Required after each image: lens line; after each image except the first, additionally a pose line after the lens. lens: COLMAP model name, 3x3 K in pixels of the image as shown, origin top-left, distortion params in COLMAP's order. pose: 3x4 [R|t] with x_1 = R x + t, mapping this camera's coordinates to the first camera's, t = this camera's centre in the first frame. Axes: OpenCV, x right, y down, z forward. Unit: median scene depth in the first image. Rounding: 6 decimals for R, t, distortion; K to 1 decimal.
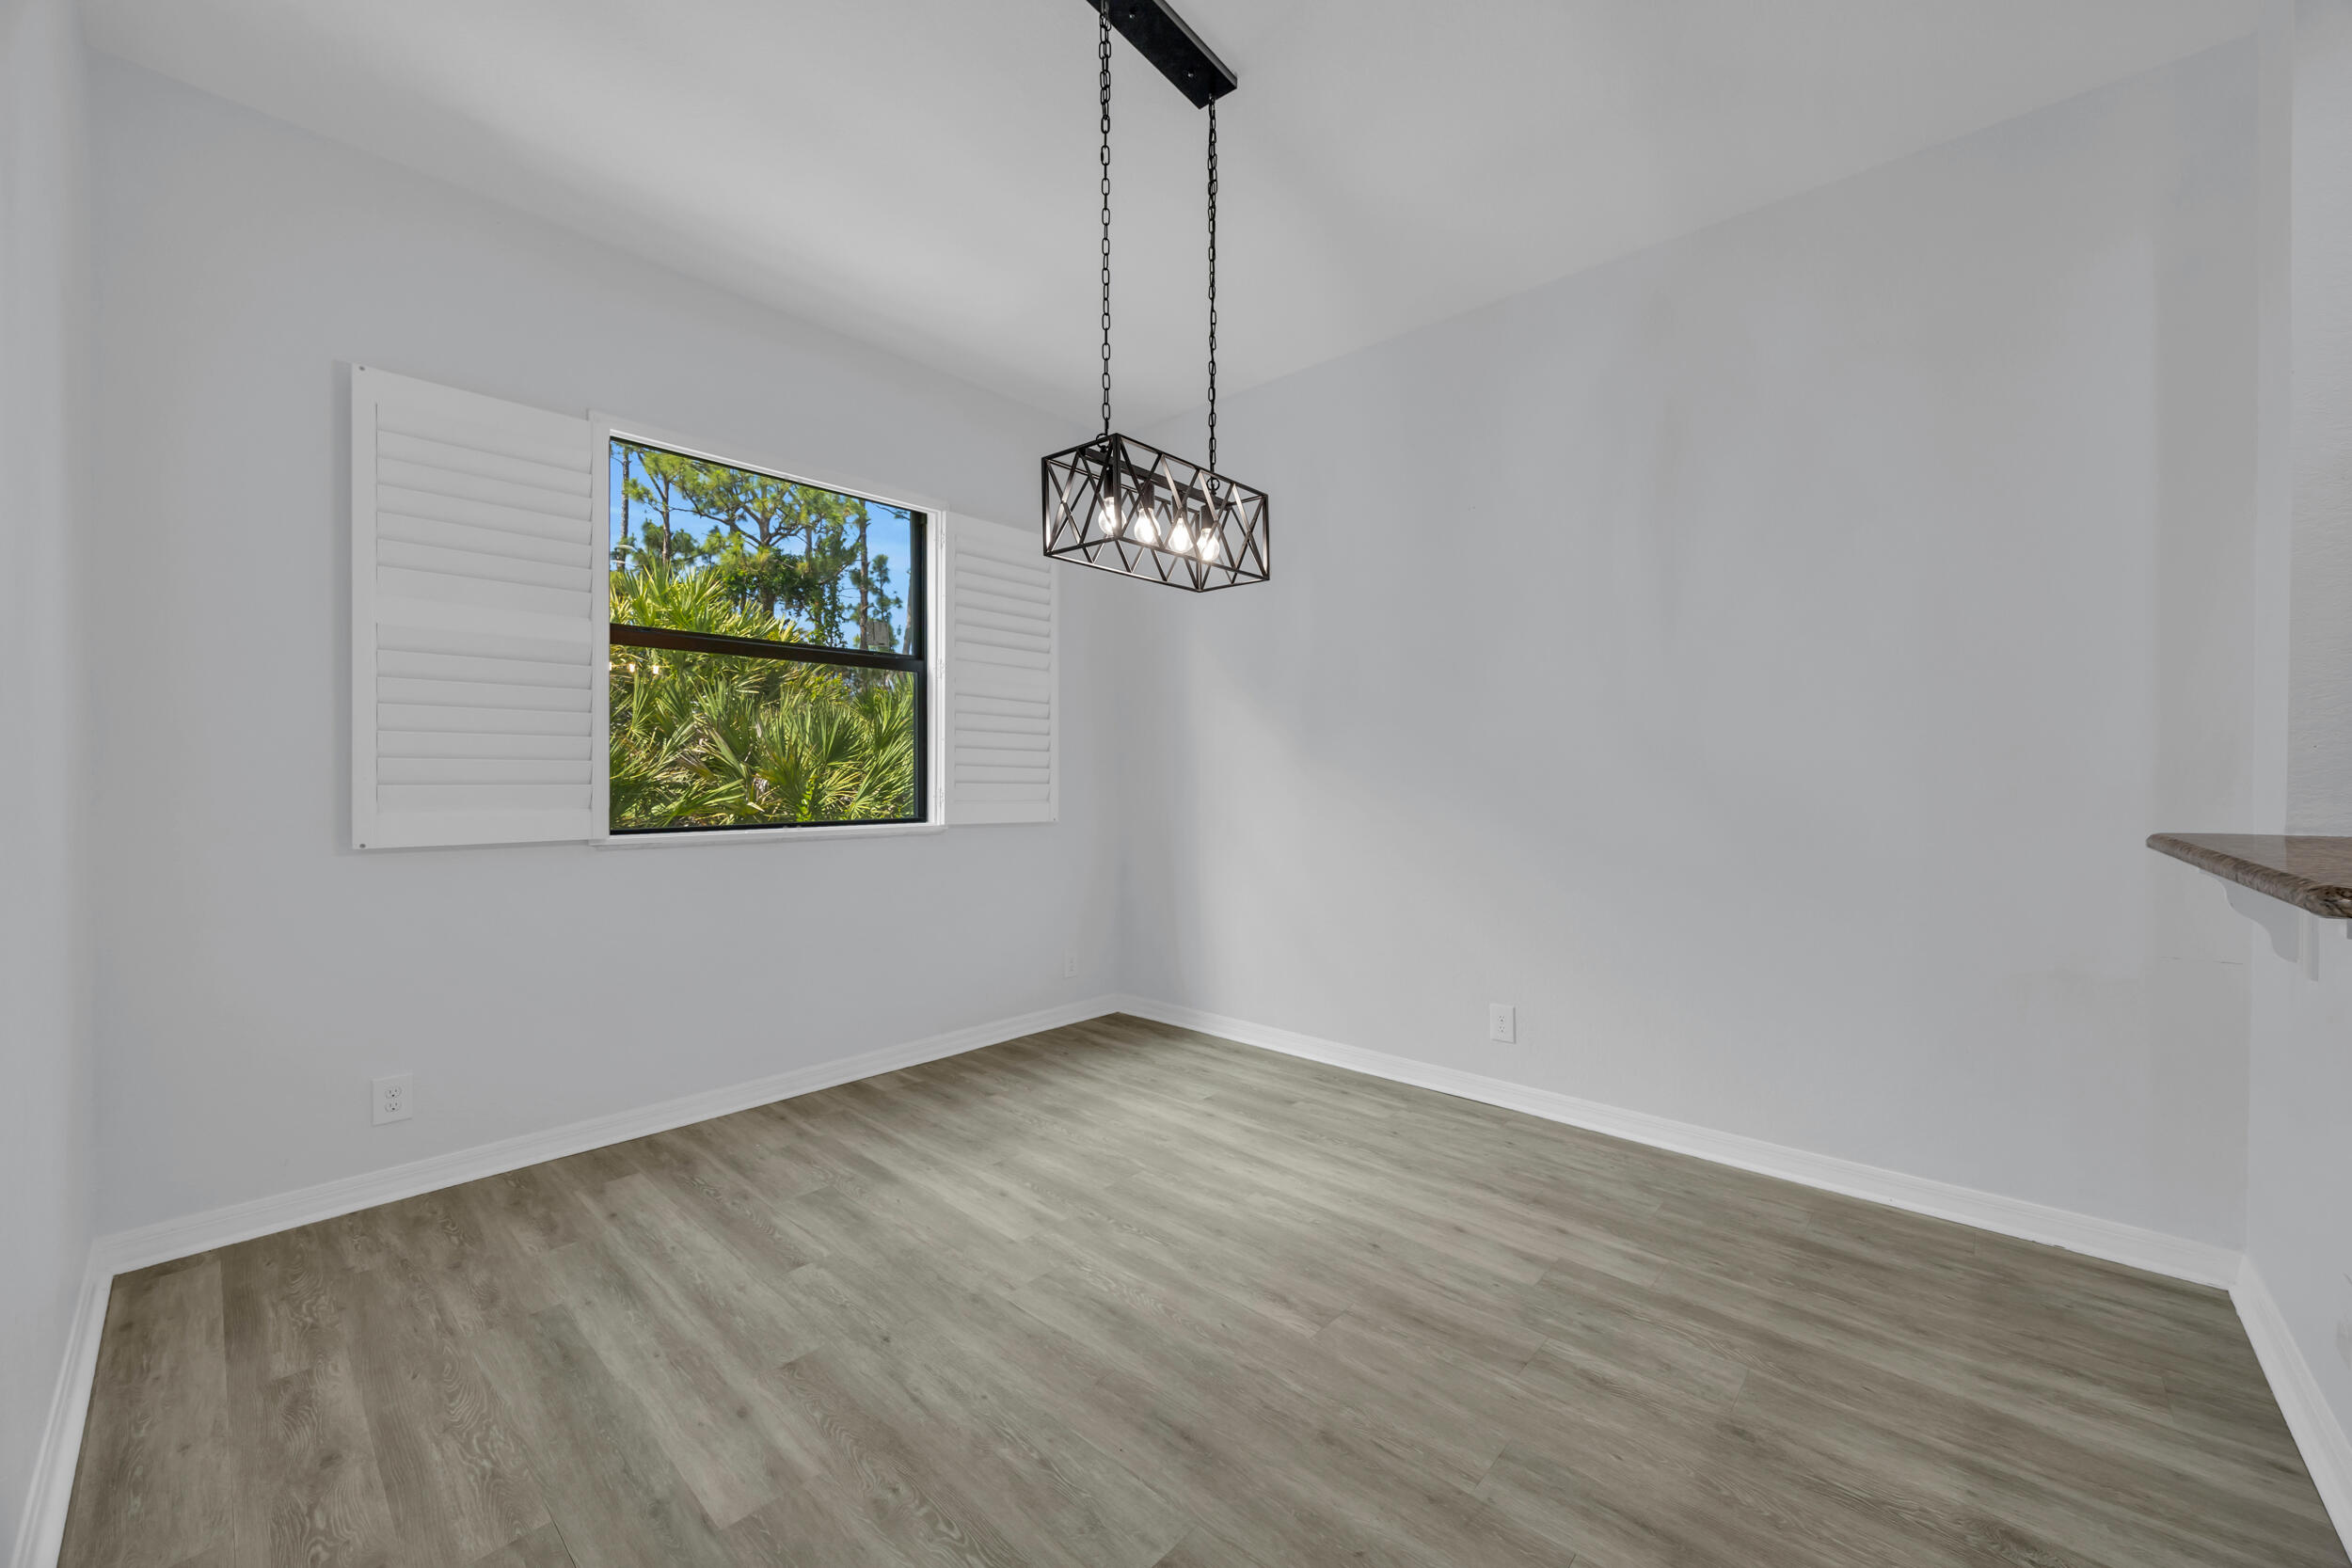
lens RADIAL K [[899.4, 0, 1176.0], [0, 899.4, 784.0], [0, 0, 1]] dist [-0.003647, 0.000146]
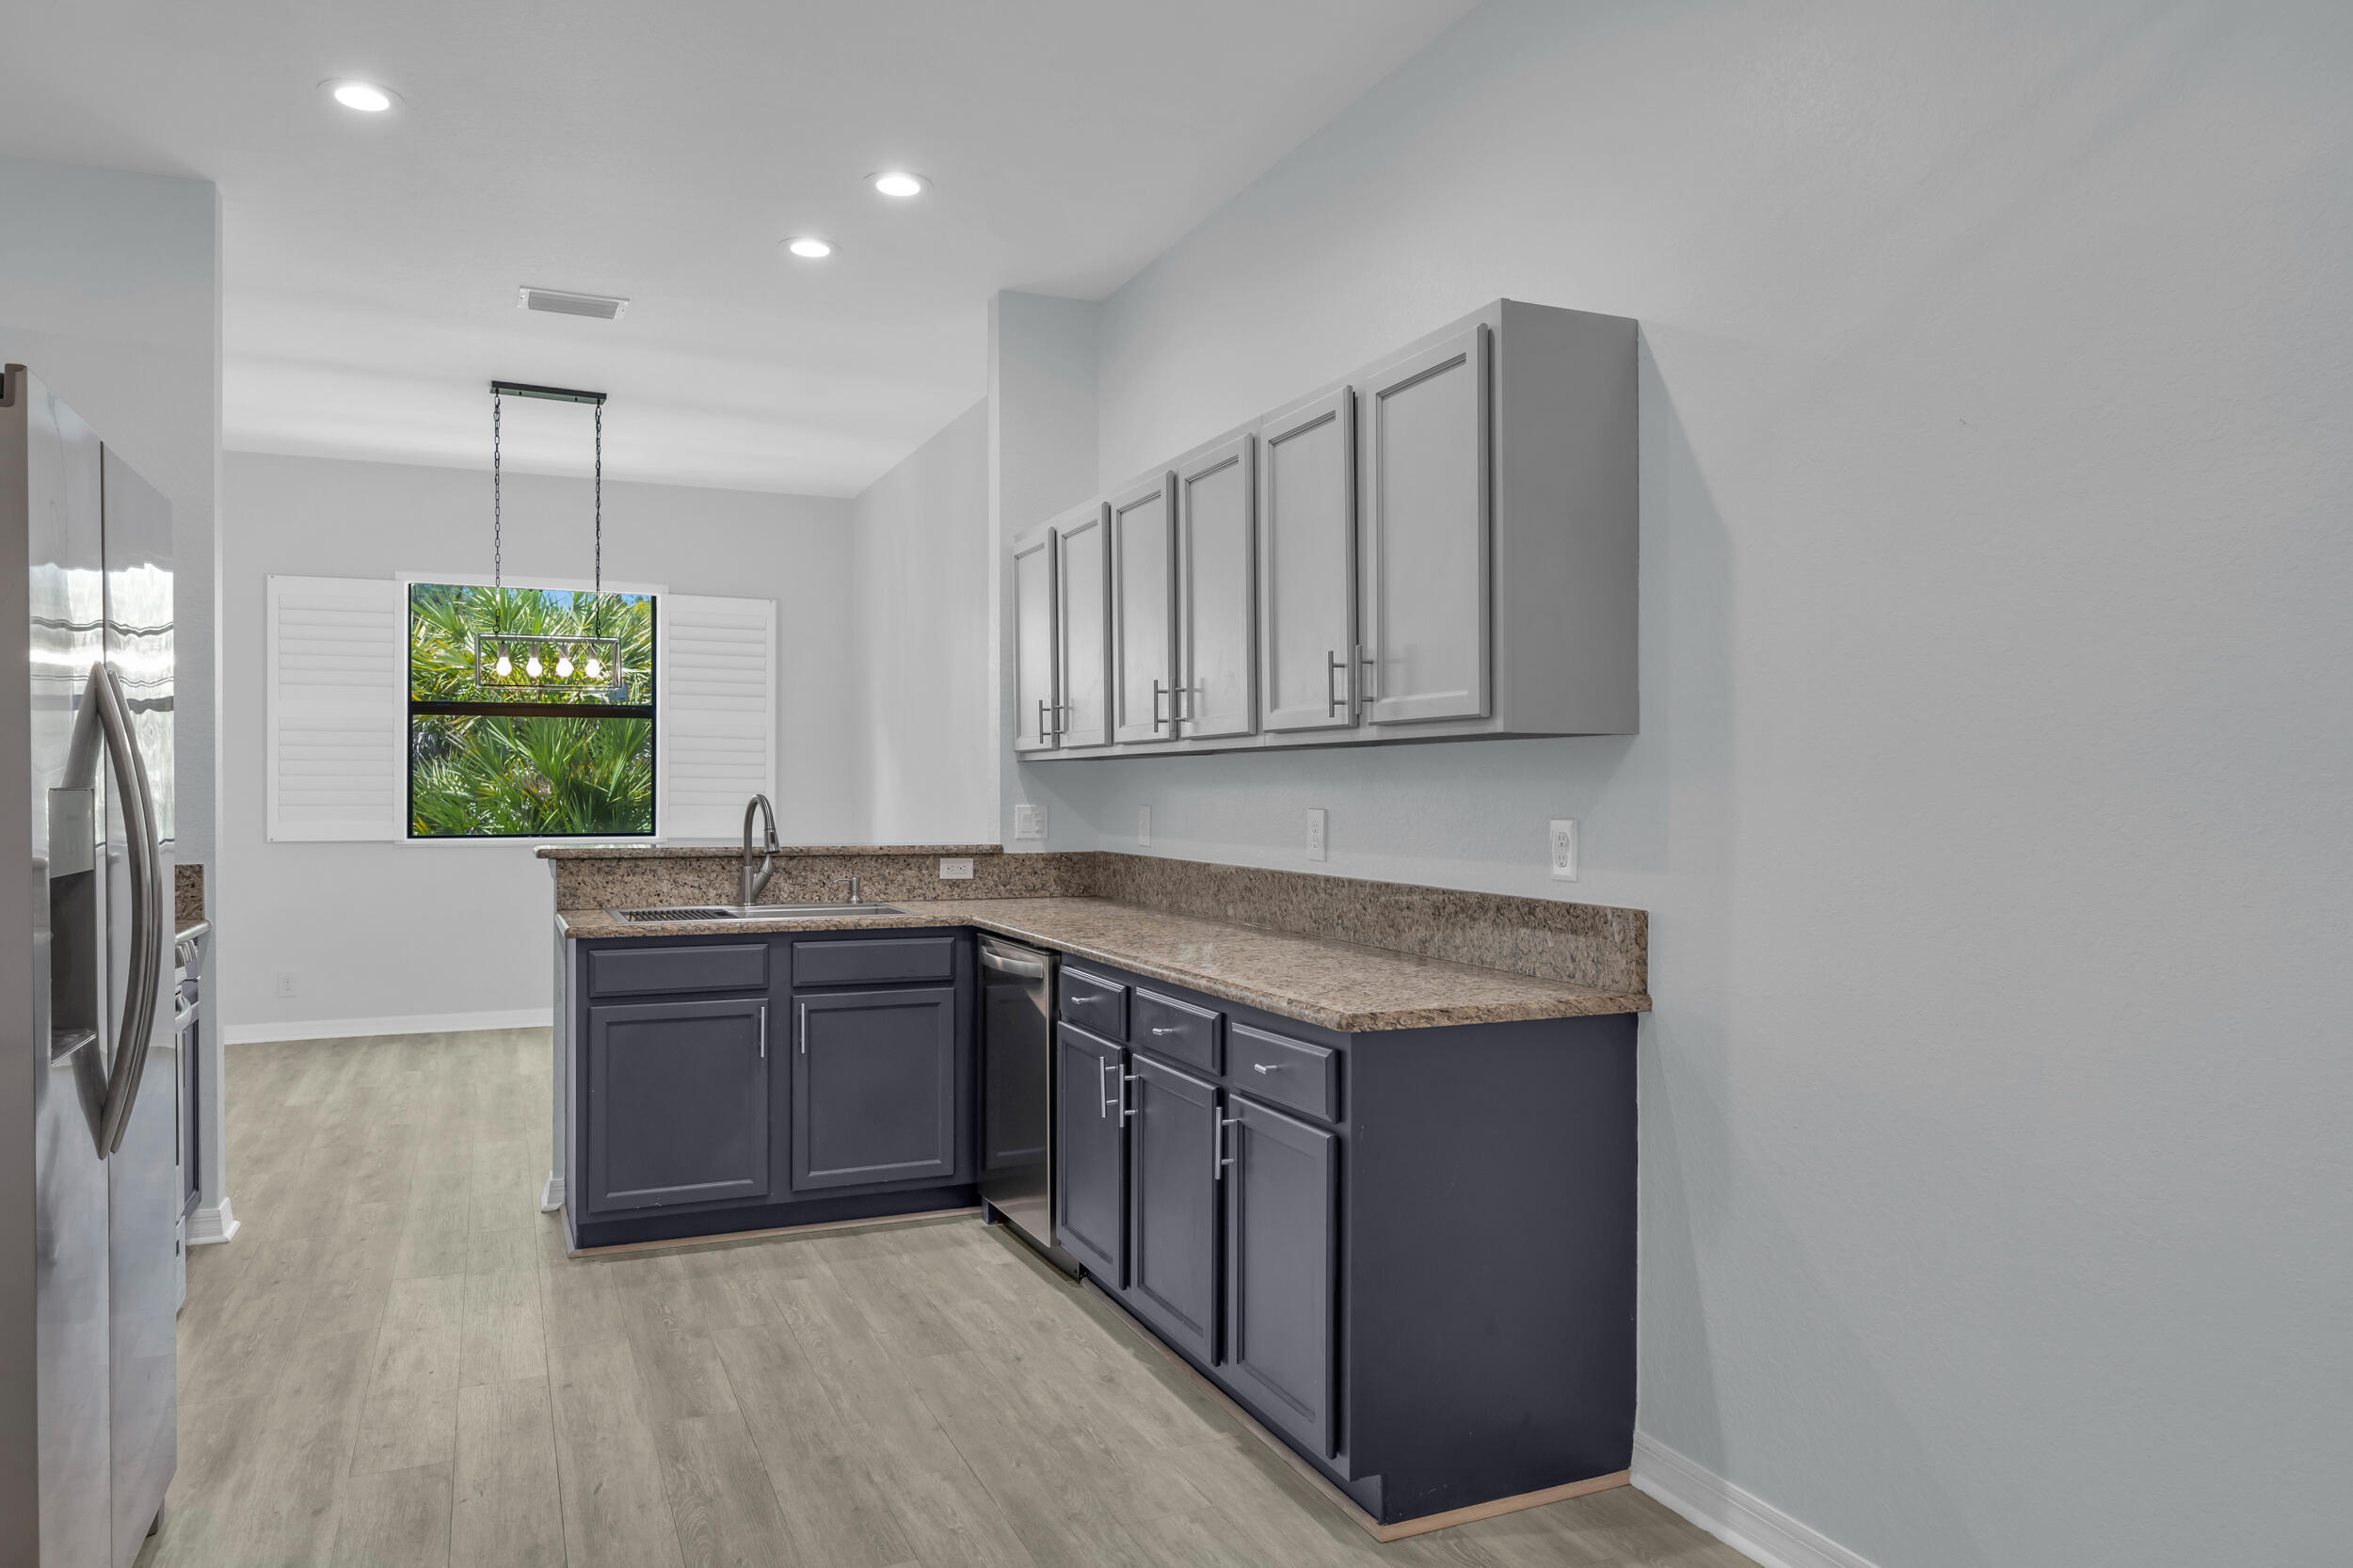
lens RADIAL K [[1537.3, 0, 1182.0], [0, 1537.3, 798.5], [0, 0, 1]] dist [-0.006334, 0.002618]
pose [[0.918595, 0.002200, -0.395193, 2.232079], [-0.002341, 0.999997, 0.000125, -0.021195], [0.395193, 0.000810, 0.918598, -1.242971]]
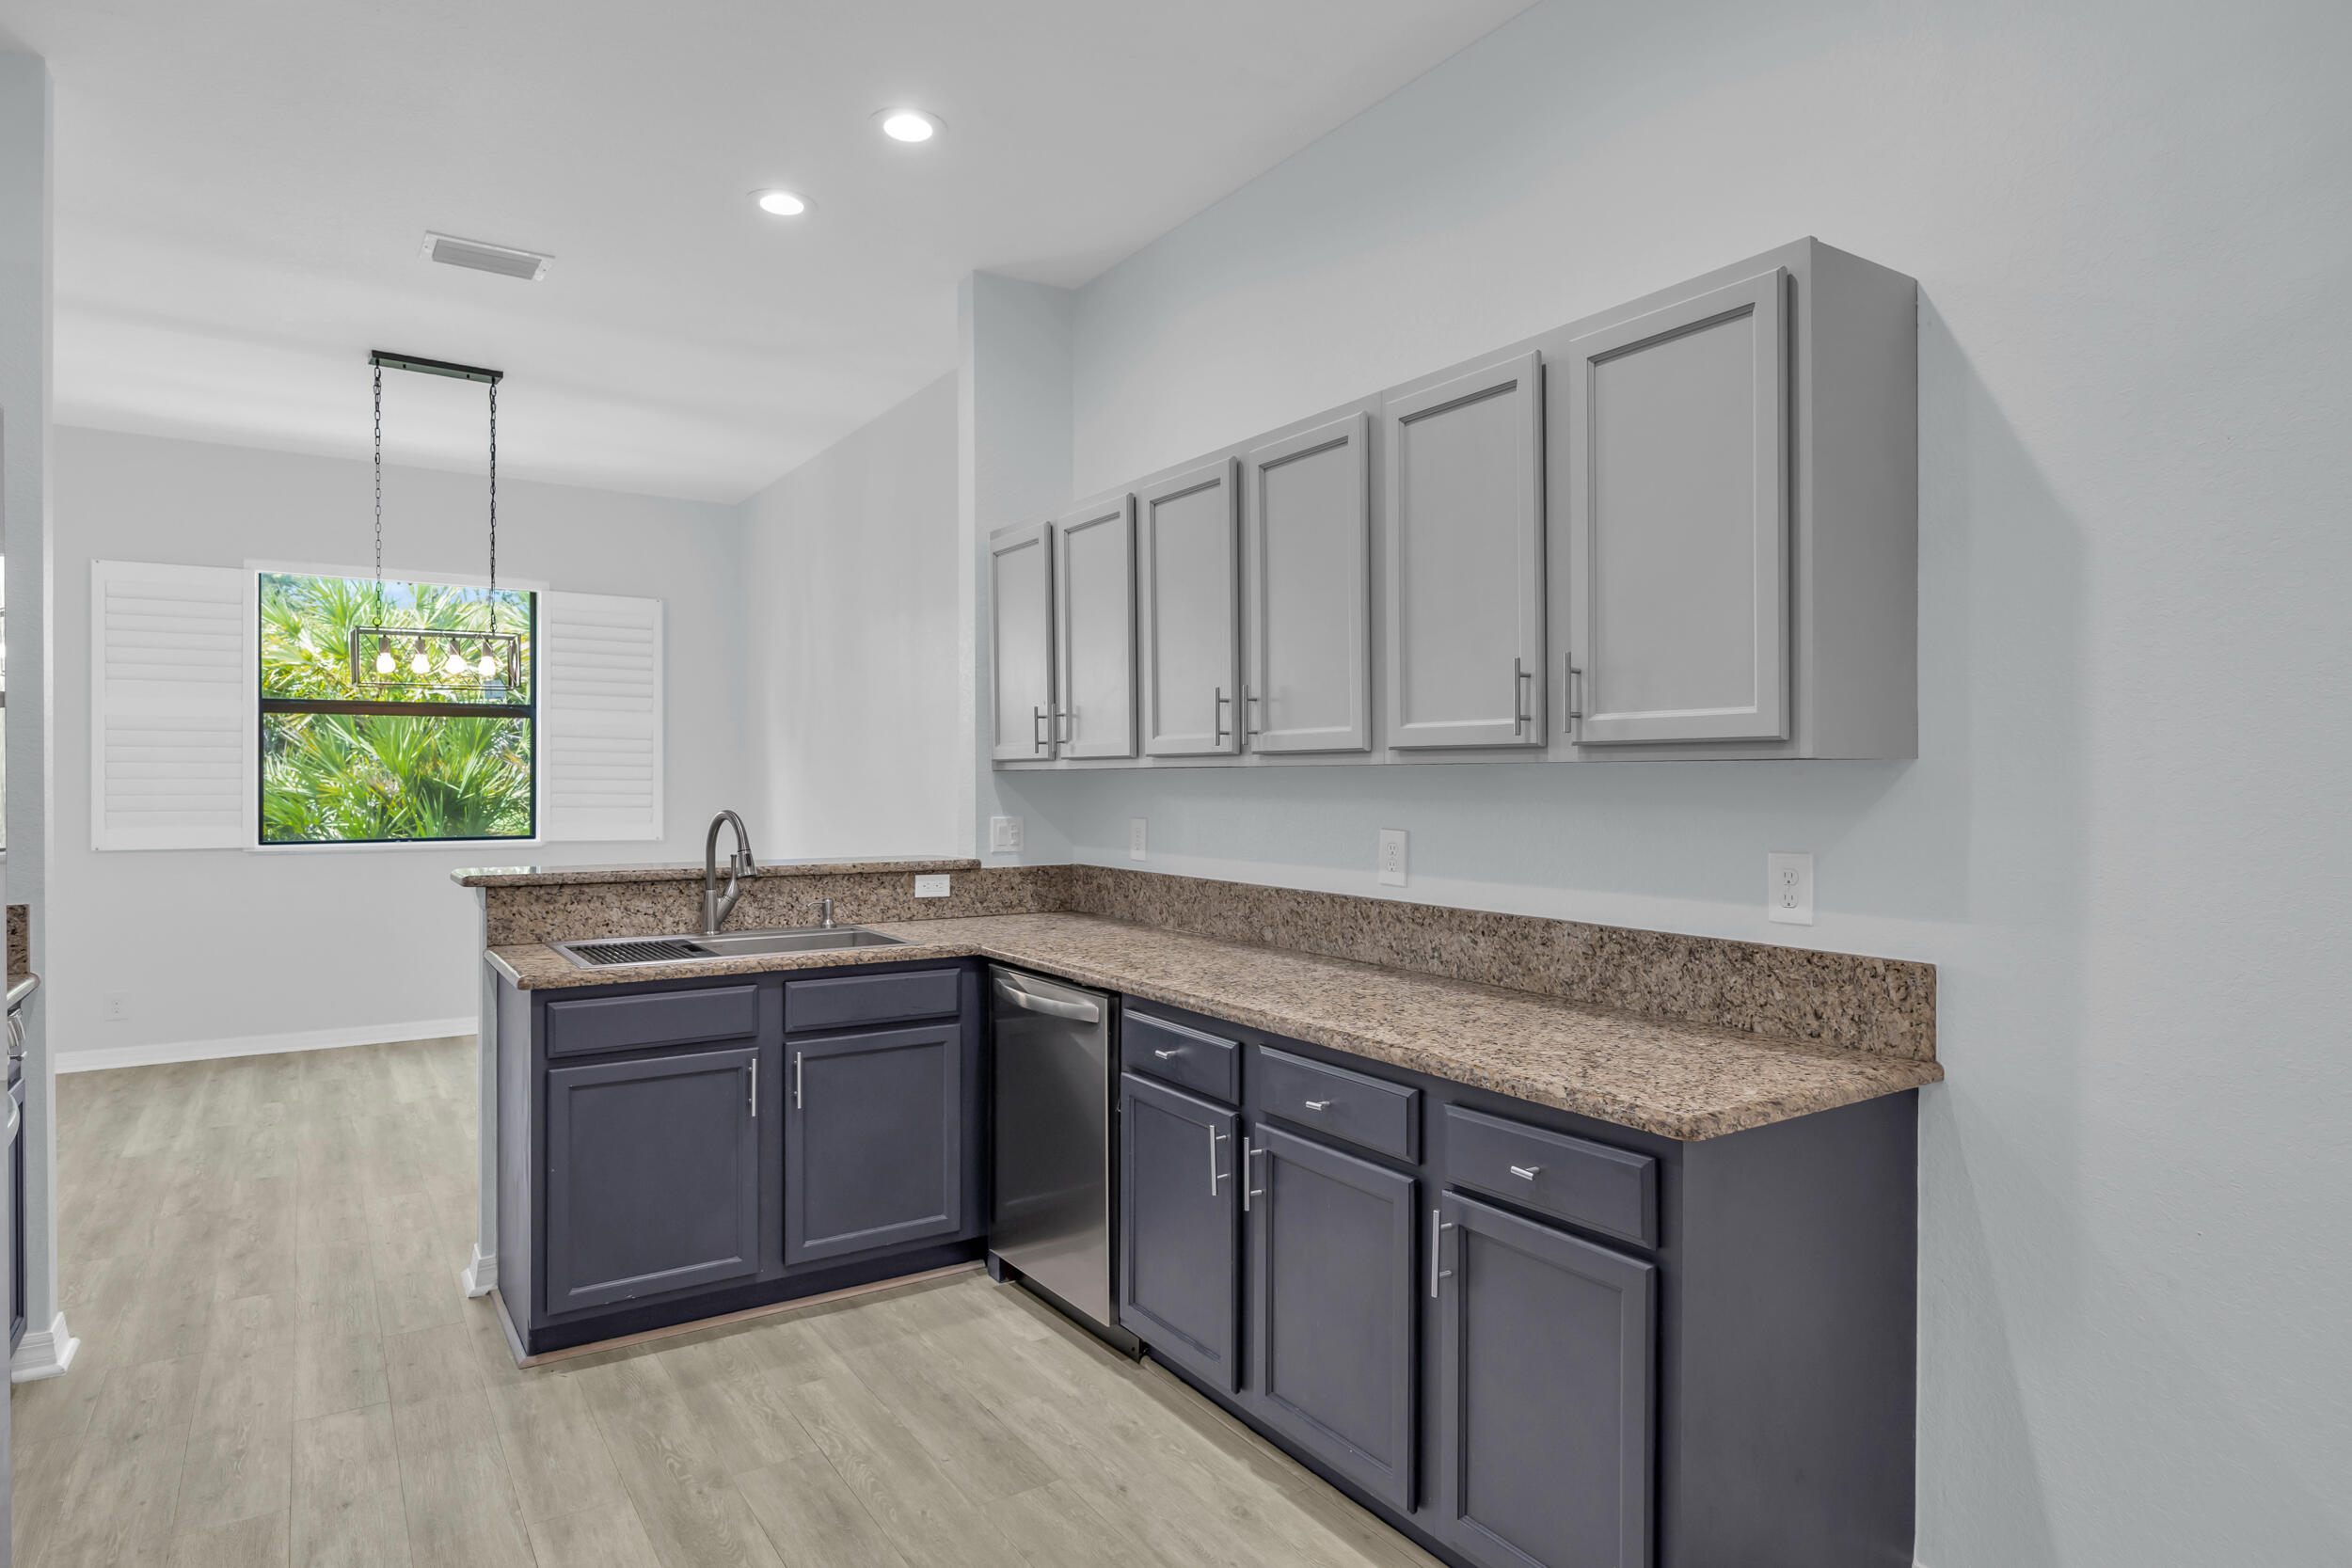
lens RADIAL K [[1316.5, 0, 1176.0], [0, 1316.5, 784.0], [0, 0, 1]] dist [-0.000917, -0.003149]
pose [[0.970559, 0.000332, -0.240863, 1.788943], [-0.000580, 0.999999, -0.000958, -0.055977], [0.240863, 0.001070, 0.970559, -0.968242]]
